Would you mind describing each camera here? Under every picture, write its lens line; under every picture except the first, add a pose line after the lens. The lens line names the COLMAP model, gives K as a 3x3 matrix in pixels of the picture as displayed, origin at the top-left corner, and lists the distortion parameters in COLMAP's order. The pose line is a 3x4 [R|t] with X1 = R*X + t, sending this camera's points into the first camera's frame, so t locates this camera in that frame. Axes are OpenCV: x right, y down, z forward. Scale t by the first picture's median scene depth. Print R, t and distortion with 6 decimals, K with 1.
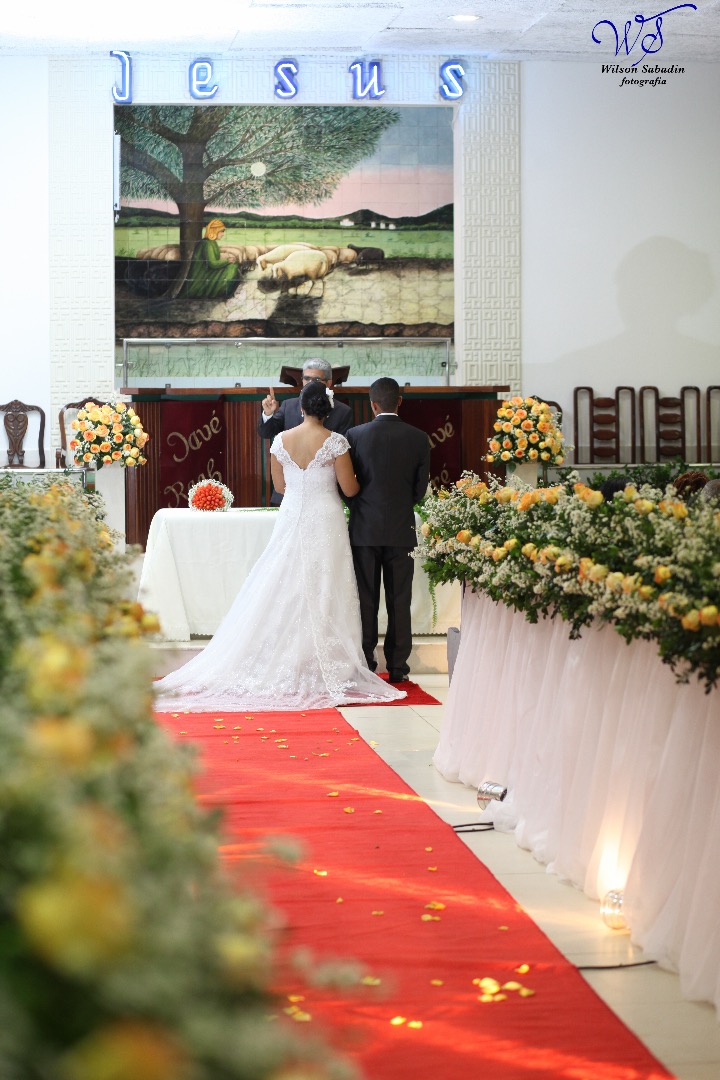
lens RADIAL K [[2786.6, 0, 360.0], [0, 2786.6, 540.0], [0, 0, 1]] dist [-0.037533, 0.258551]
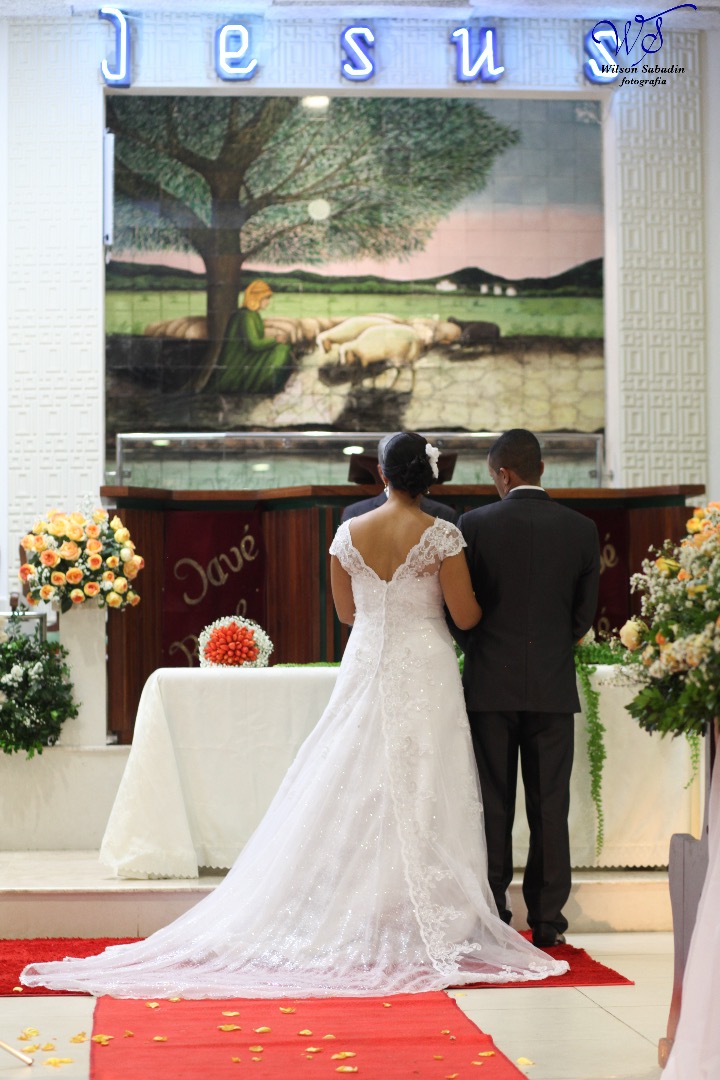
lens RADIAL K [[2786.6, 0, 360.0], [0, 2786.6, 540.0], [0, 0, 1]] dist [-0.037533, 0.258551]
pose [[0.999598, -0.003766, -0.028116, -0.007011], [0.000975, 0.995123, -0.098634, 0.018337], [0.028351, 0.098567, 0.994726, 0.314937]]
